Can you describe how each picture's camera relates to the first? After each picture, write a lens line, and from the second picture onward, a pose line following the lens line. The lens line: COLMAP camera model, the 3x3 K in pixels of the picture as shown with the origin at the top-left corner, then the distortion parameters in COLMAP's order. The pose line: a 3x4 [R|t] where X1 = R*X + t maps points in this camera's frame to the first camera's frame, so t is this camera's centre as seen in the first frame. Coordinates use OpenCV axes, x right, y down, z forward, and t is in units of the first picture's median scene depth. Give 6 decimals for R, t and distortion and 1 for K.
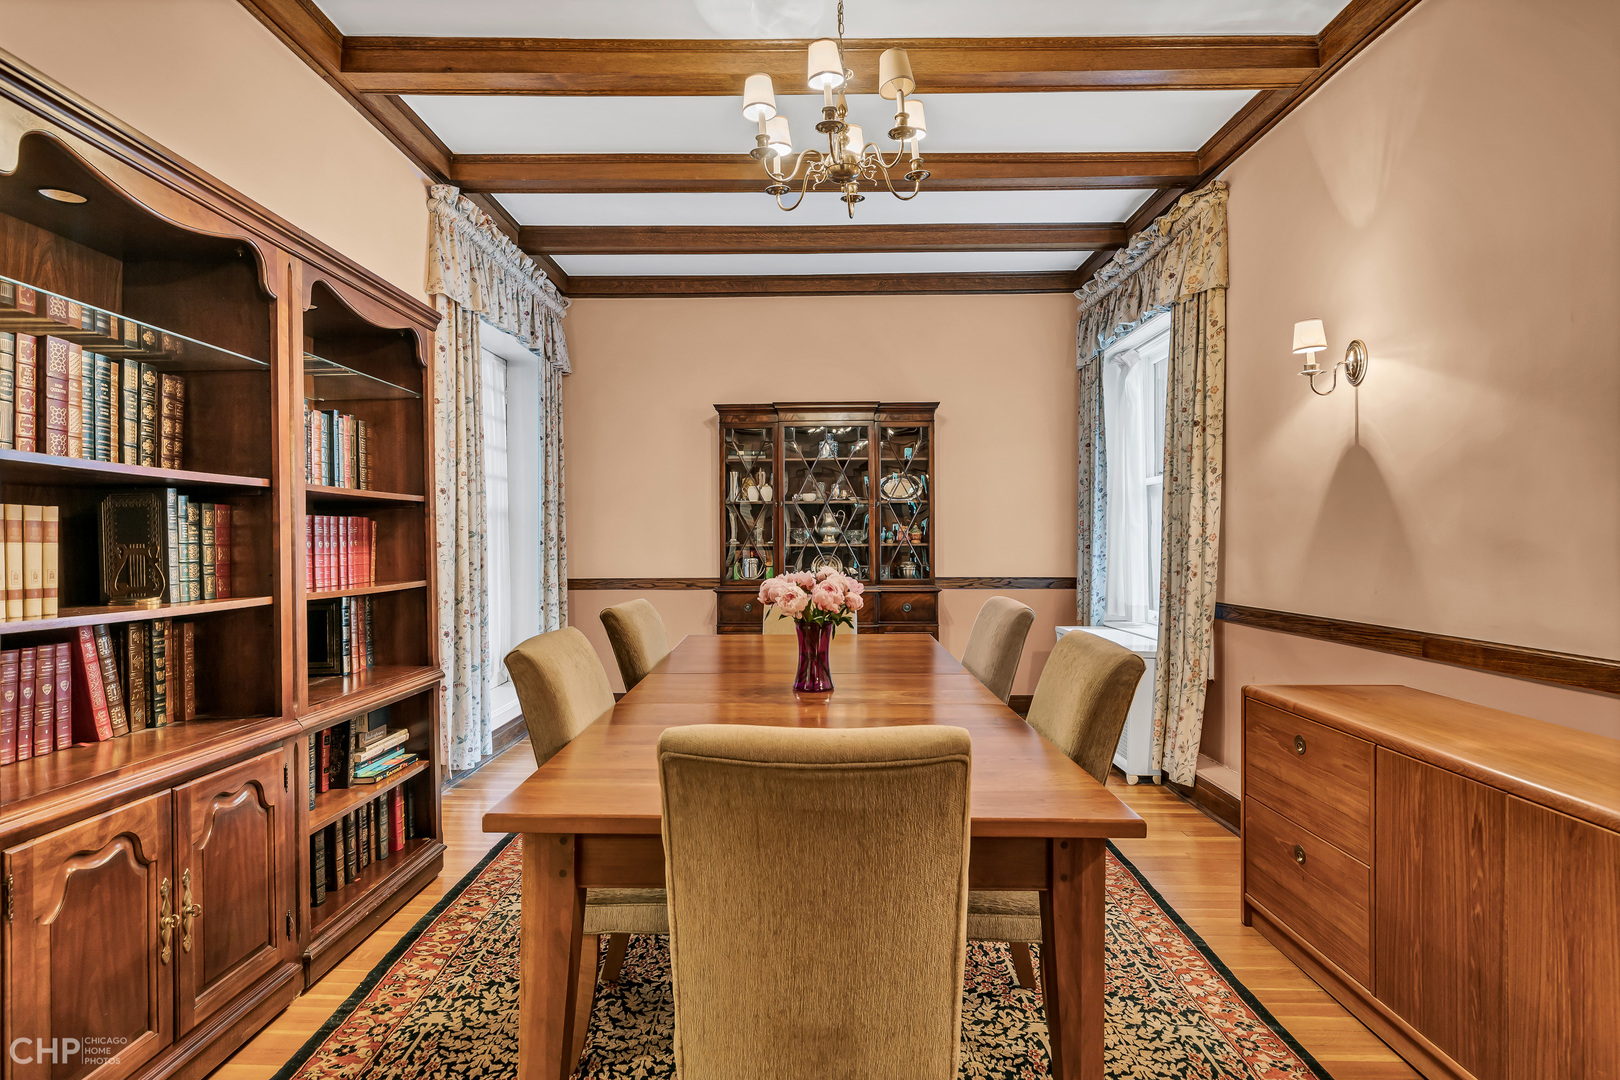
lens RADIAL K [[818.1, 0, 818.3], [0, 818.1, 535.5], [0, 0, 1]] dist [-0.002178, 0.000379]
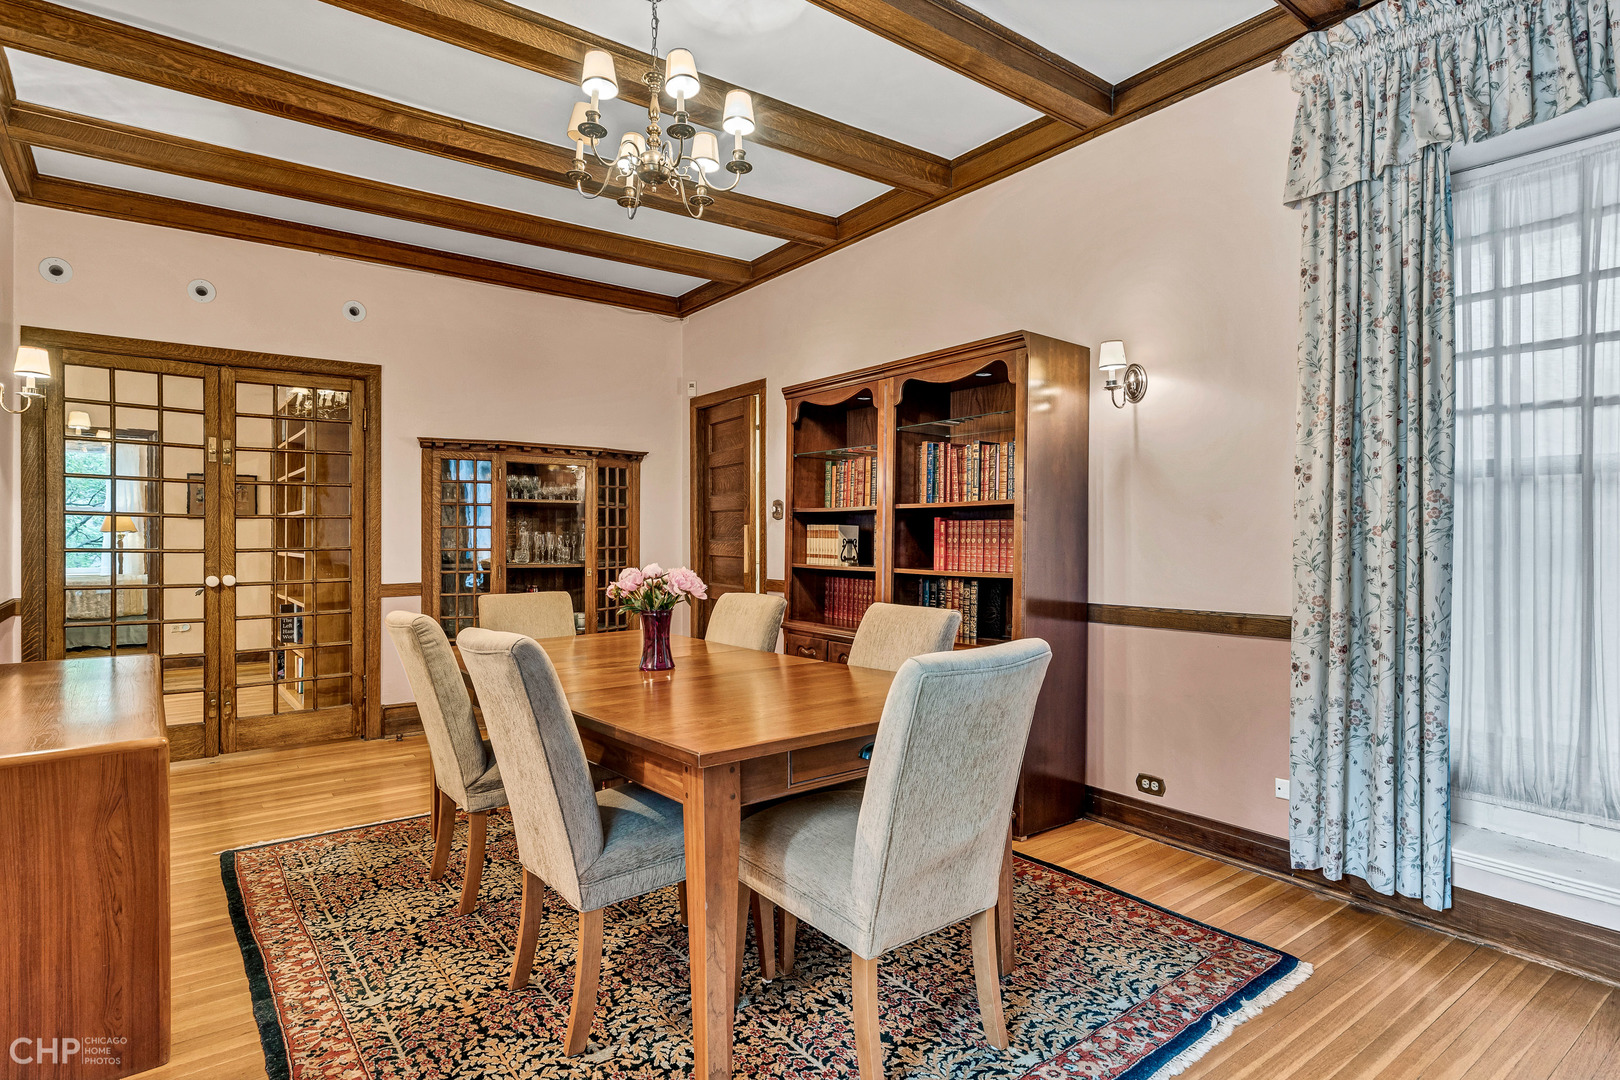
lens RADIAL K [[831.0, 0, 804.2], [0, 831.0, 549.8], [0, 0, 1]] dist [-0.004862, 0.000287]
pose [[-0.796331, 0.015592, -0.604660, 0.529835], [0.014218, 0.999874, 0.007059, 0.013167], [0.604694, -0.002976, -0.796452, 2.044317]]
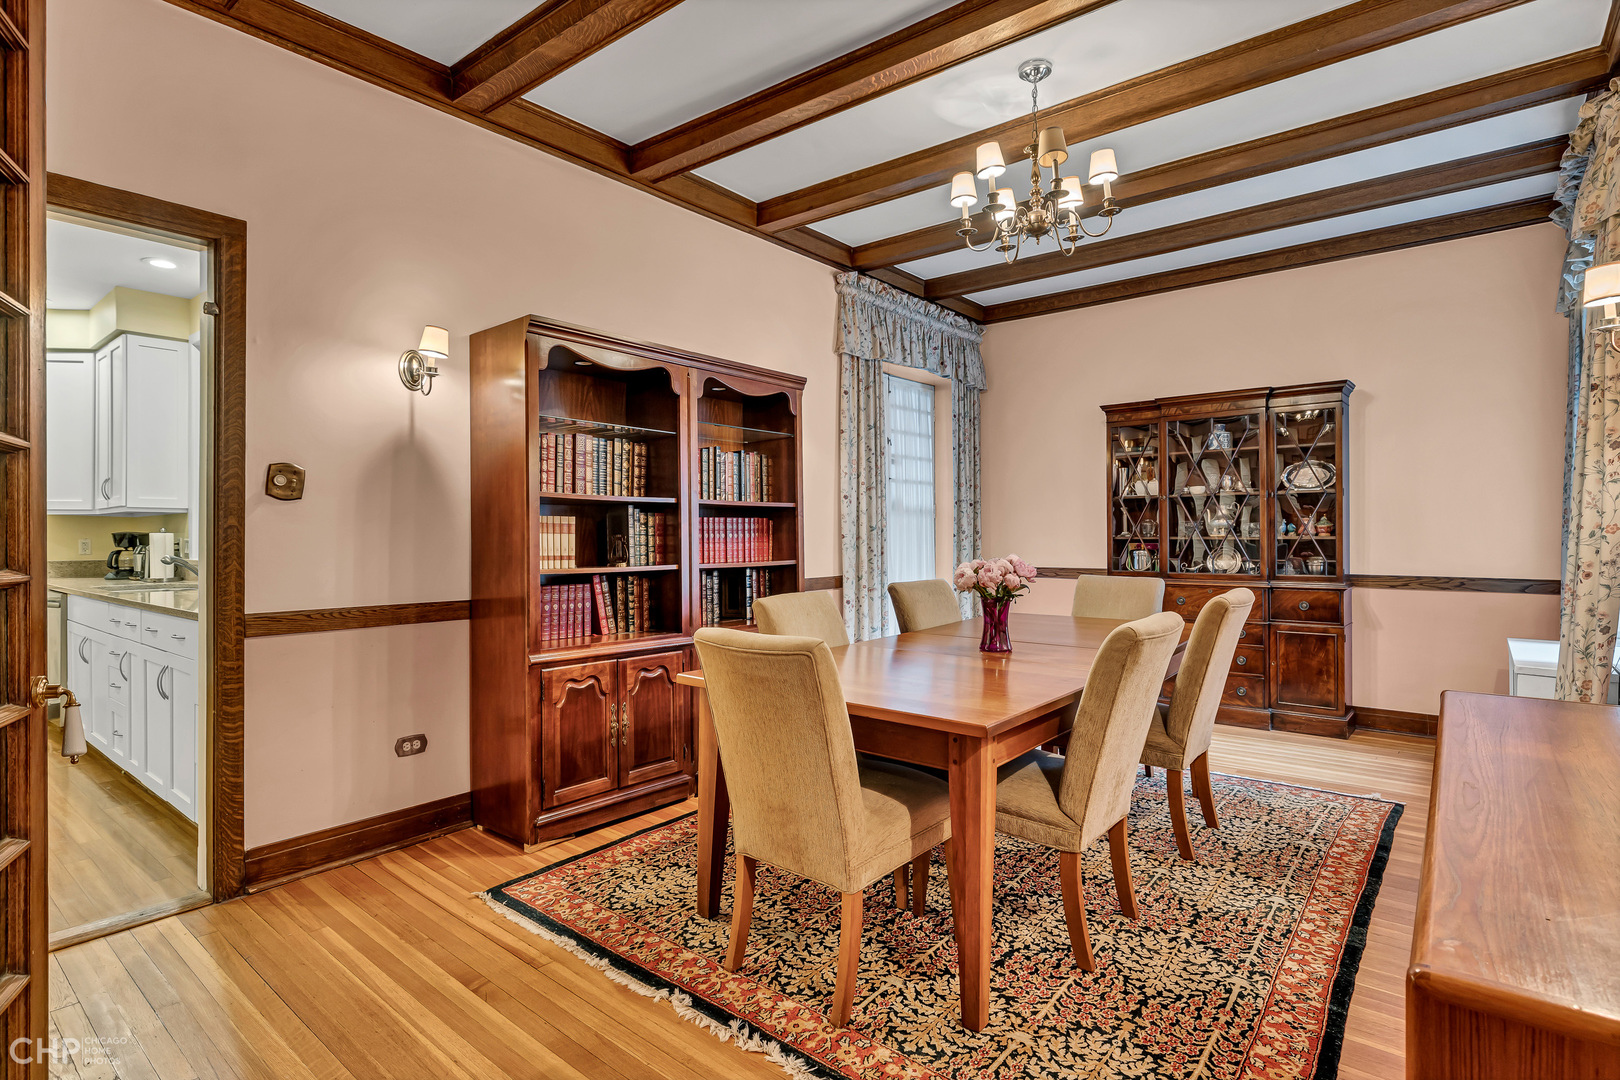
lens RADIAL K [[831.0, 0, 812.9], [0, 831.0, 533.4], [0, 0, 1]] dist [-0.004862, 0.000287]
pose [[0.777100, -0.000324, -0.629377, 0.581624], [0.003721, 0.999985, 0.004080, 0.000882], [0.629367, -0.005513, 0.777089, -0.177227]]
